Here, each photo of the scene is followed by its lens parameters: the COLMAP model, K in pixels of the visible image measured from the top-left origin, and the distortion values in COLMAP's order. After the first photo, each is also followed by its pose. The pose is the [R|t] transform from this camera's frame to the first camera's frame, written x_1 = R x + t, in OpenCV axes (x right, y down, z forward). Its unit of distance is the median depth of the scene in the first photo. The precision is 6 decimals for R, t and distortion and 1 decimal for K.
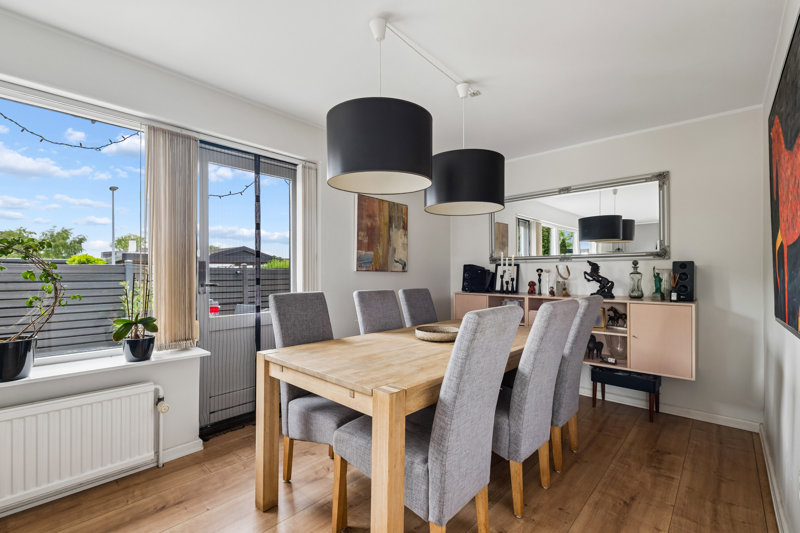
lens RADIAL K [[359.0, 0, 397.3], [0, 359.0, 271.8], [0, 0, 1]] dist [0.001905, -0.000076]
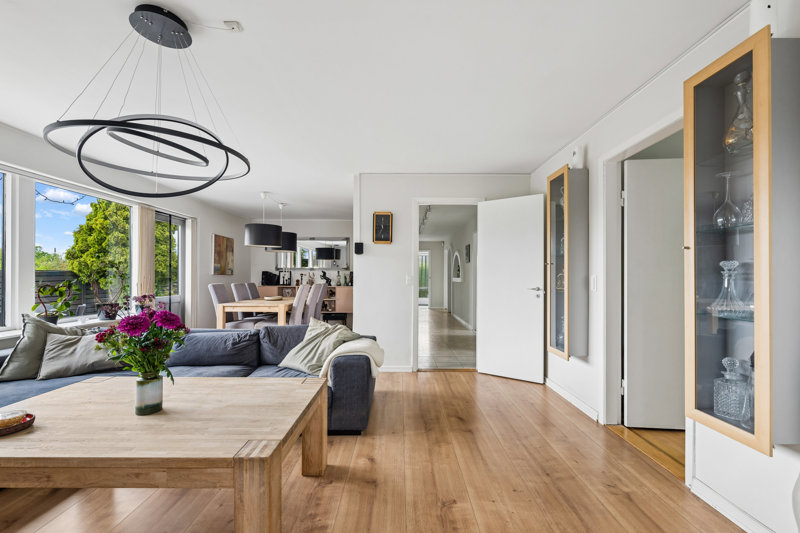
lens RADIAL K [[339.0, 0, 404.7], [0, 339.0, 269.3], [0, 0, 1]] dist [-0.001283, 0.000128]
pose [[0.726868, 0.014386, 0.686626, -0.674258], [-0.003725, 0.999848, -0.017004, -0.003722], [-0.686767, 0.009802, 0.726812, -1.112333]]
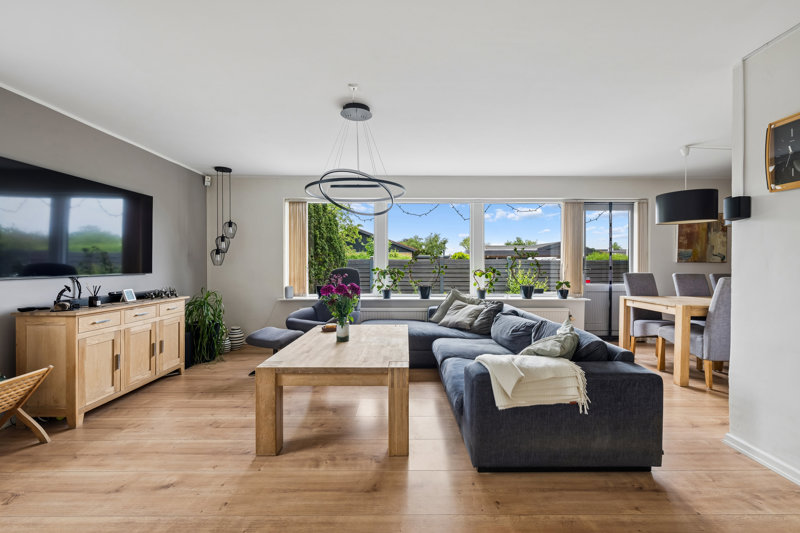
lens RADIAL K [[339.0, 0, 404.7], [0, 339.0, 269.3], [0, 0, 1]] dist [-0.001283, 0.000128]
pose [[0.680797, 0.009175, -0.732415, 0.174294], [0.003882, 0.999862, 0.016134, -0.000072], [0.732462, -0.013827, 0.680667, -0.958397]]
